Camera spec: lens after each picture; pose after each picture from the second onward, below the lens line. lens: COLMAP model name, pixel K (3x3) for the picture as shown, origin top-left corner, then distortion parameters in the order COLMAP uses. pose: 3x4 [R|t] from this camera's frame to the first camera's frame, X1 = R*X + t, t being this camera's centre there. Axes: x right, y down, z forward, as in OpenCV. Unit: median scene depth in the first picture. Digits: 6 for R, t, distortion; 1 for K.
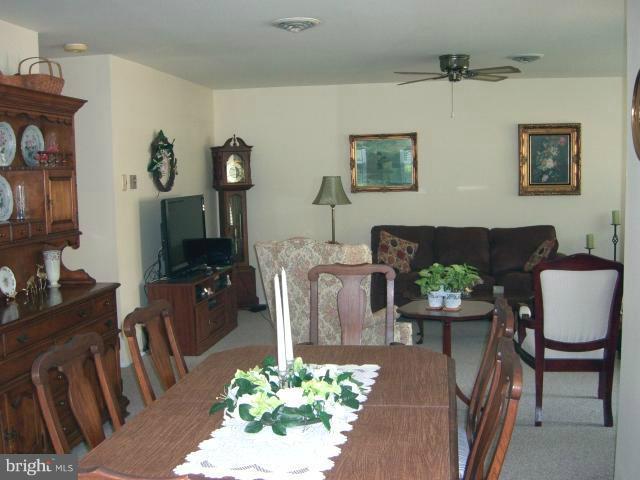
lens RADIAL K [[718.2, 0, 320.0], [0, 718.2, 240.0], [0, 0, 1]] dist [-0.125464, 0.018979]
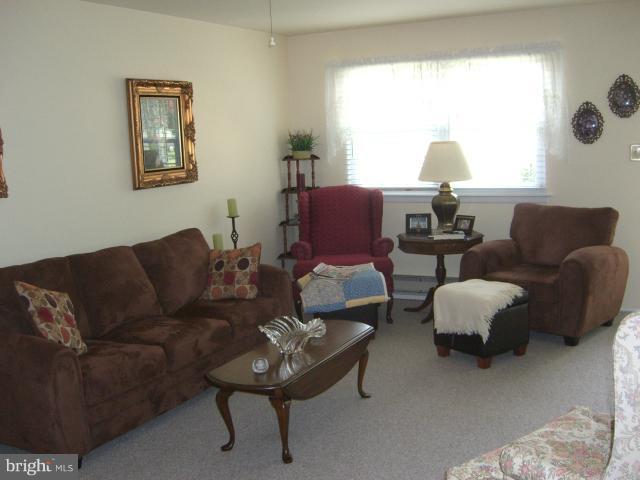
lens RADIAL K [[718.2, 0, 320.0], [0, 718.2, 240.0], [0, 0, 1]] dist [-0.125464, 0.018979]
pose [[0.331304, -0.131965, 0.934250, -0.298182], [0.135510, 0.986560, 0.091299, -0.059554], [-0.933742, 0.096353, 0.344734, 0.690660]]
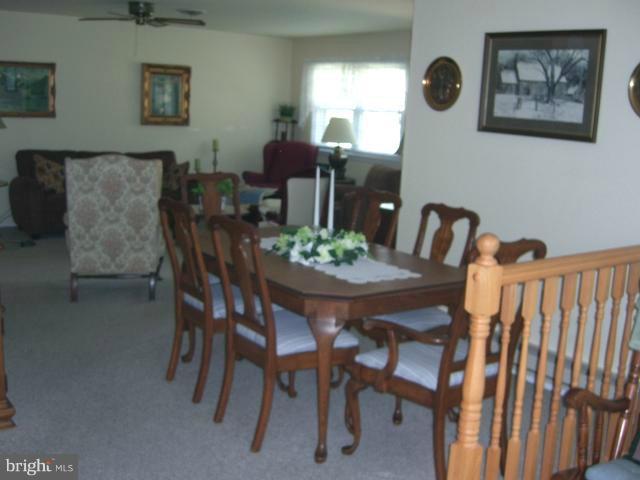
lens RADIAL K [[718.2, 0, 320.0], [0, 718.2, 240.0], [0, 0, 1]] dist [-0.125464, 0.018979]
pose [[0.706001, -0.069105, 0.704831, -0.379059], [0.002220, 0.995439, 0.095374, 0.016072], [-0.708207, -0.065770, 0.702935, -0.037514]]
